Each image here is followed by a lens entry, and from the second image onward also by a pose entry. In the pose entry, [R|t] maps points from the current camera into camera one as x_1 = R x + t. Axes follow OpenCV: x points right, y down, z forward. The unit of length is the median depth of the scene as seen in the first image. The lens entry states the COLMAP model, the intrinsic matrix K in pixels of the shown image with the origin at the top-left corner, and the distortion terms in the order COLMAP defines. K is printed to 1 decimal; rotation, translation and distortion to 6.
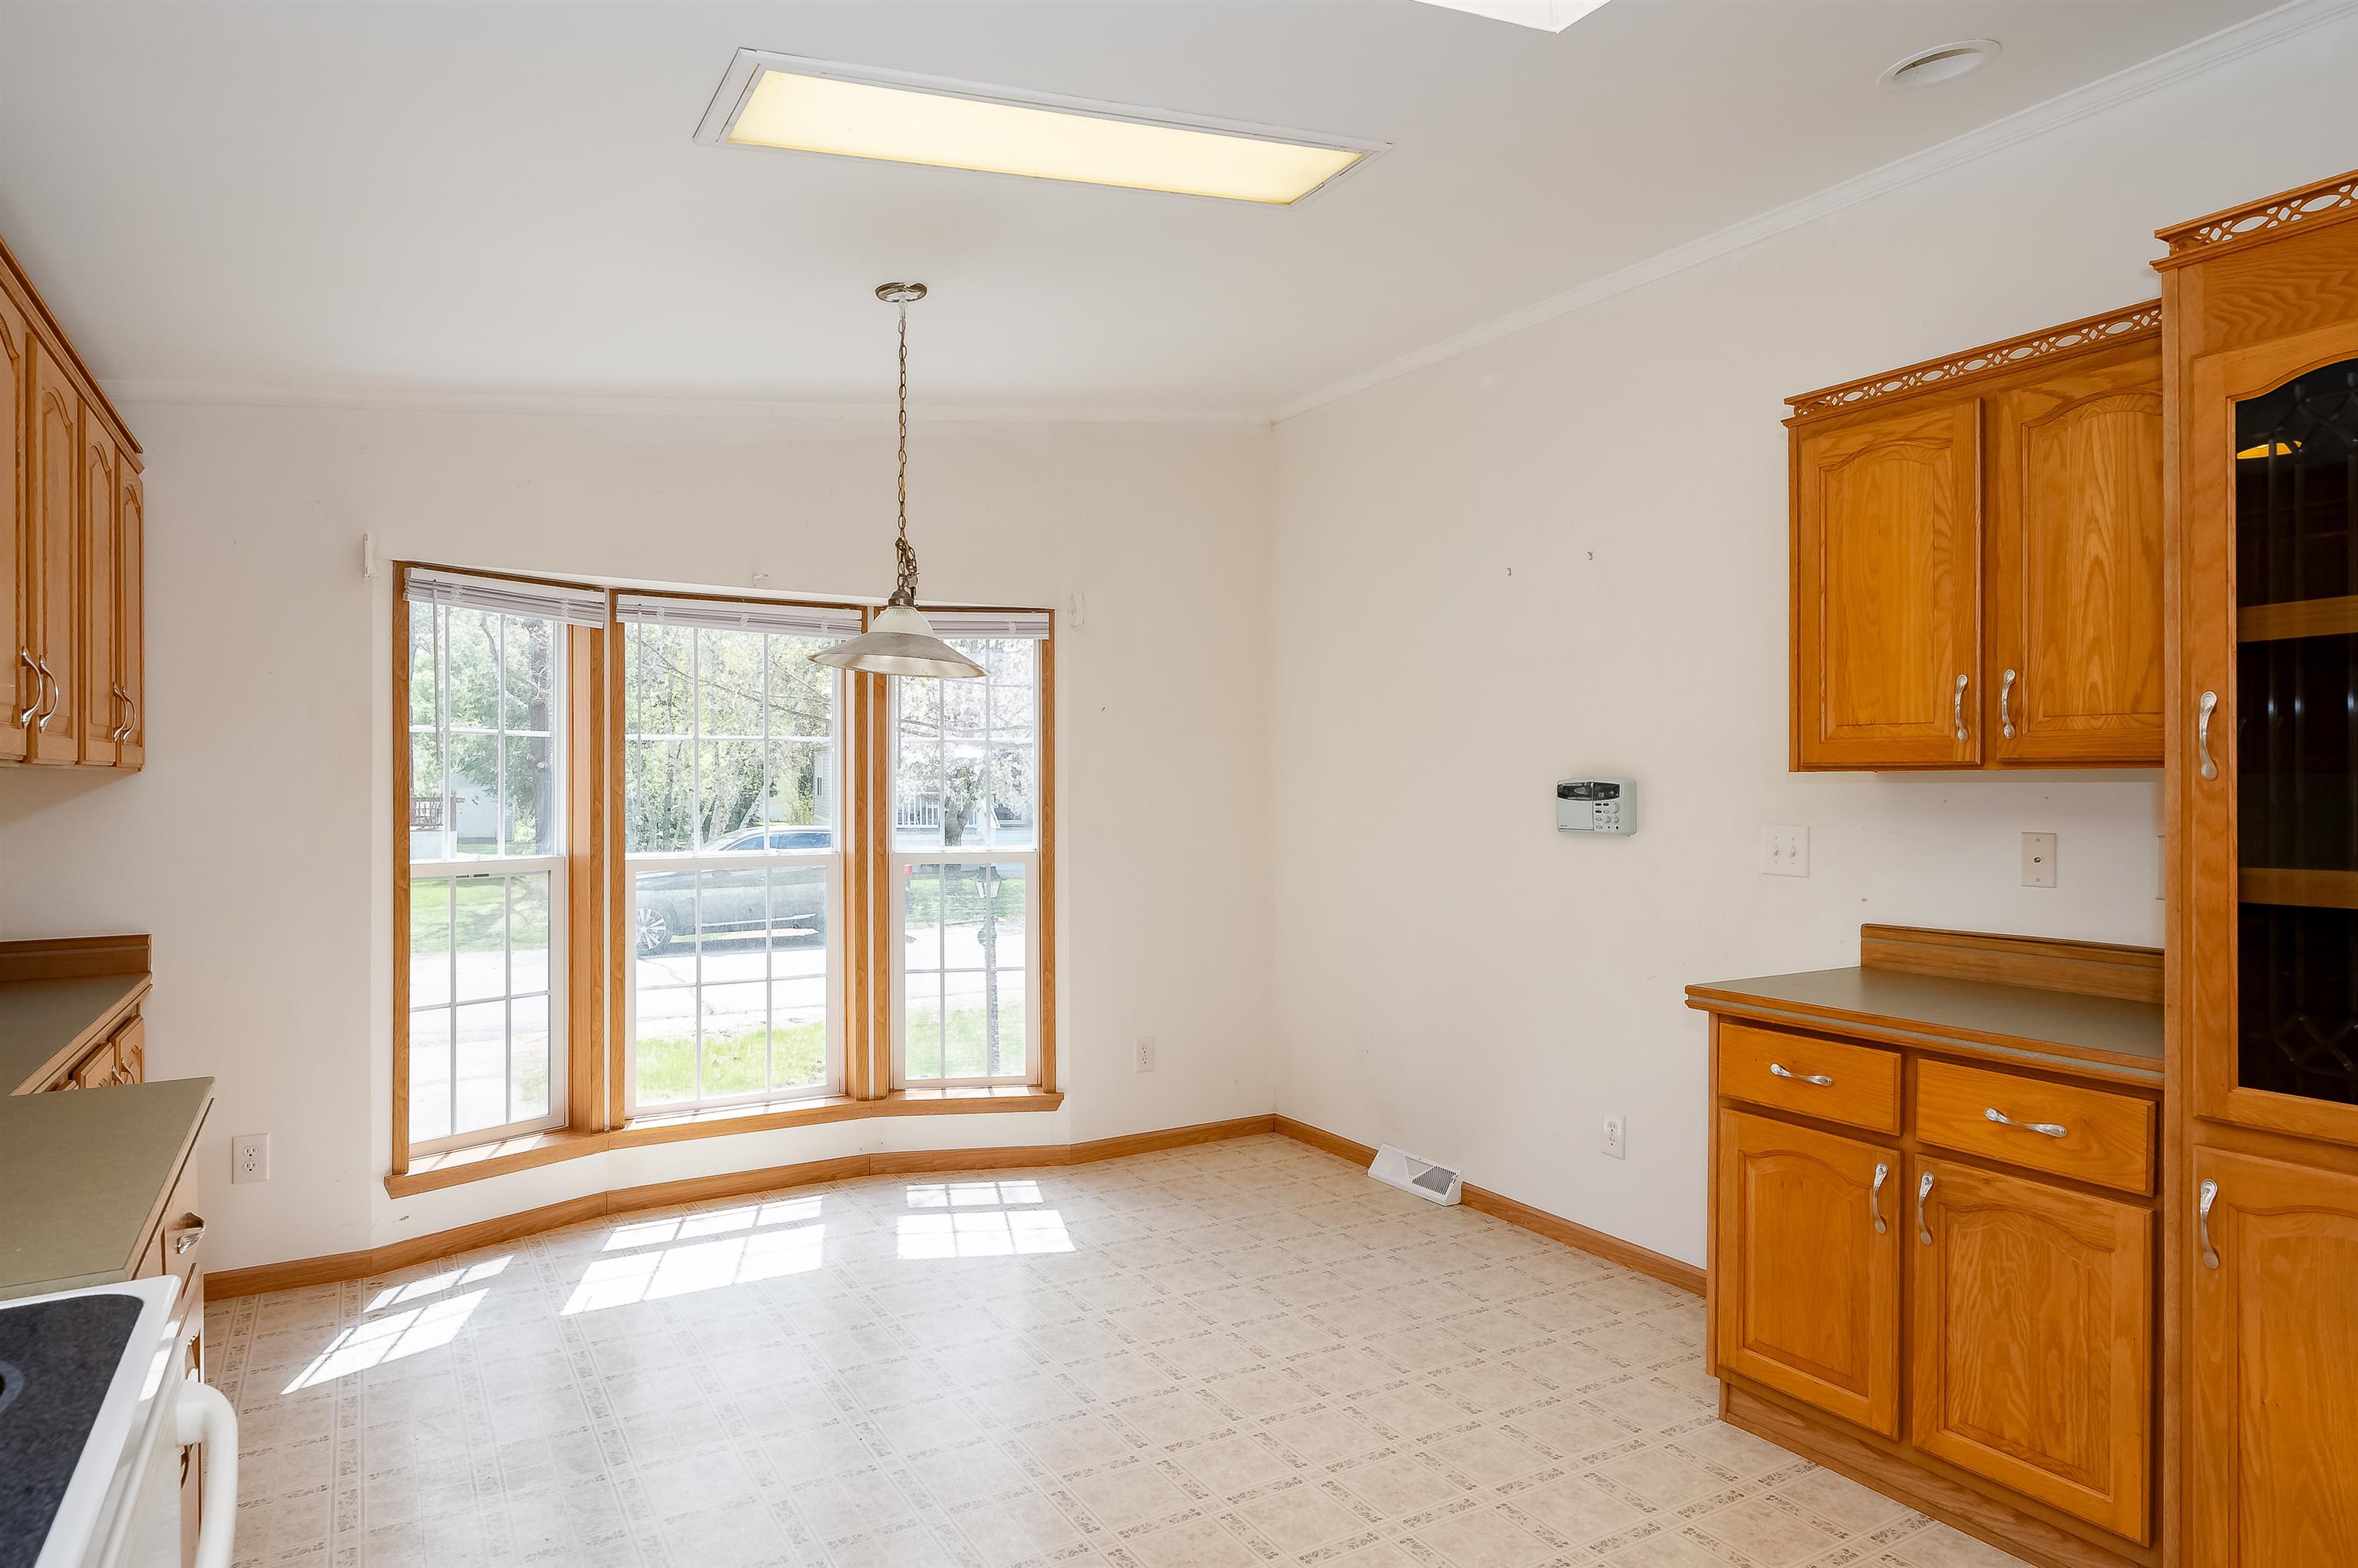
lens RADIAL K [[1381.8, 0, 1179.0], [0, 1381.8, 784.0], [0, 0, 1]] dist [-0.005847, -0.002230]
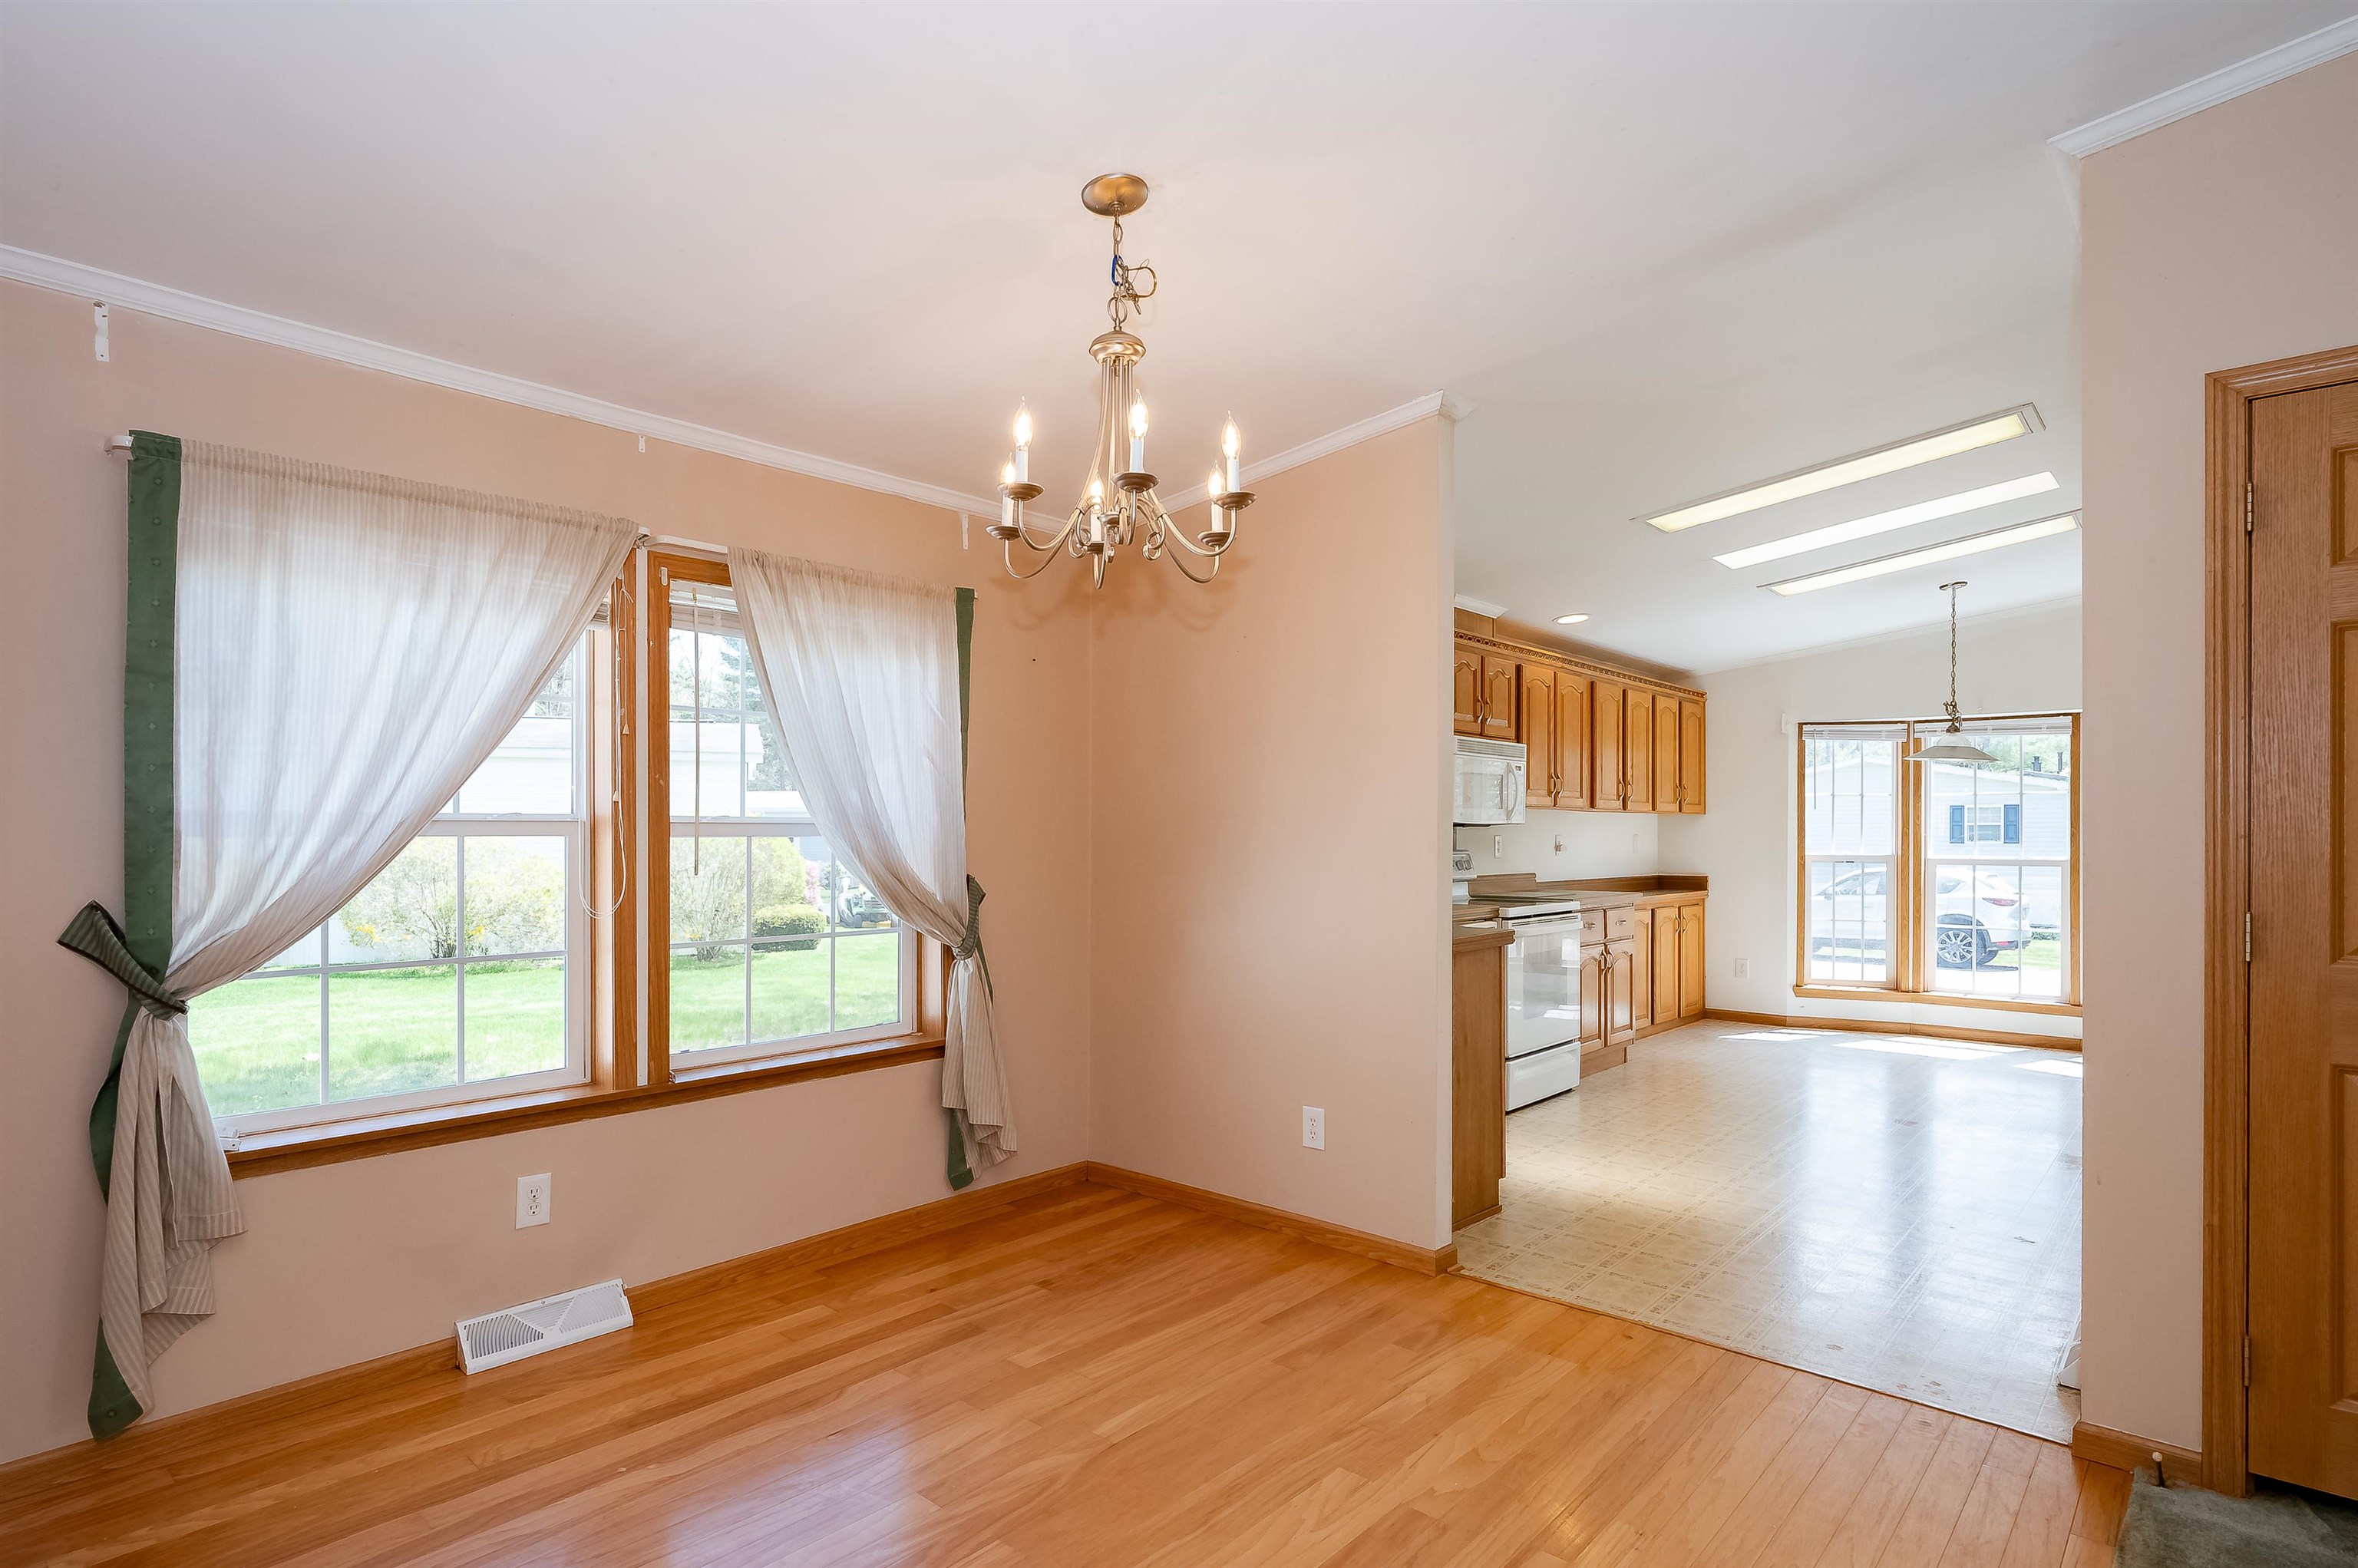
lens RADIAL K [[1244.1, 0, 1166.0], [0, 1244.1, 833.4], [0, 0, 1]] dist [0.002071, 0.000330]
pose [[0.305342, 0.003640, -0.952236, 1.414575], [-0.007938, 0.999968, 0.001277, 0.039955], [0.952210, 0.007169, 0.305361, -0.842917]]
